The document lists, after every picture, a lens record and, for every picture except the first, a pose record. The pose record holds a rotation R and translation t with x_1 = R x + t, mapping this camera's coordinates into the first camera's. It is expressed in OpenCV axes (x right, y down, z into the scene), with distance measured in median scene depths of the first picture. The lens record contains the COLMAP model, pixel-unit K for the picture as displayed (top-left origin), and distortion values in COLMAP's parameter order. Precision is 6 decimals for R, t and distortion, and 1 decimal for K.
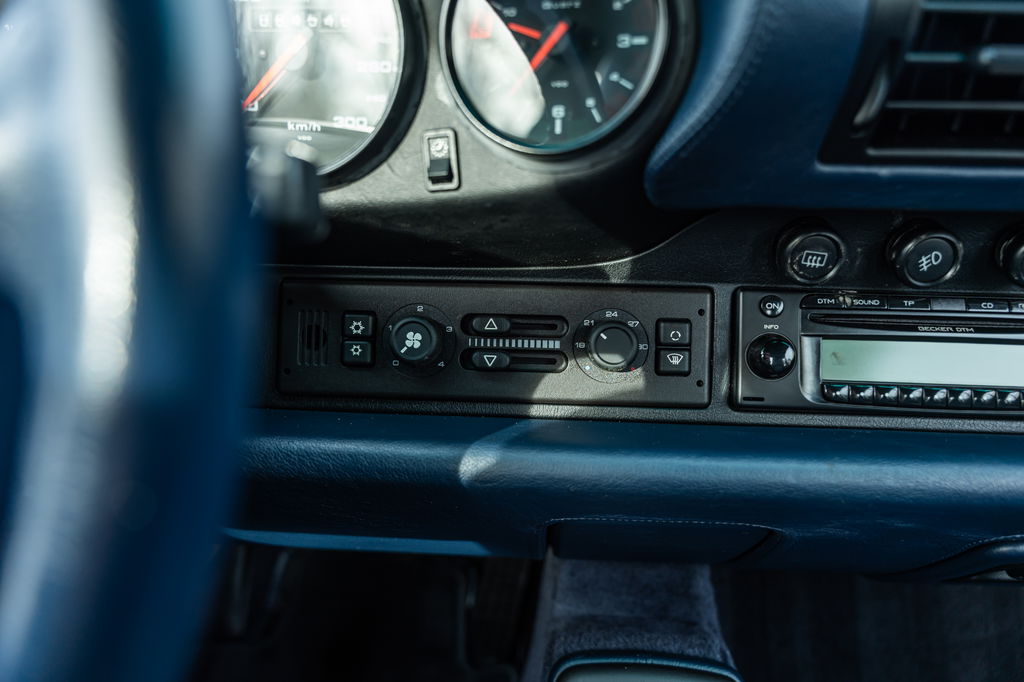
lens RADIAL K [[677.9, 0, 512.0], [0, 677.9, 341.0], [0, 0, 1]] dist [-0.012438, -0.000196]
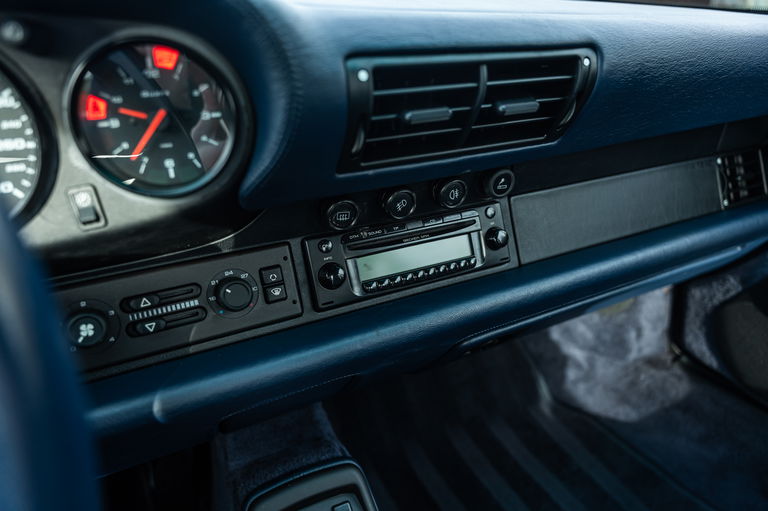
lens RADIAL K [[508.4, 0, 384.0], [0, 508.4, 255.5], [0, 0, 1]] dist [-0.012438, -0.000196]
pose [[0.855328, -0.232501, 0.462988, -0.072373], [0.204478, 0.972596, 0.110659, -0.135779], [-0.476029, 0.000021, 0.879430, -0.156015]]
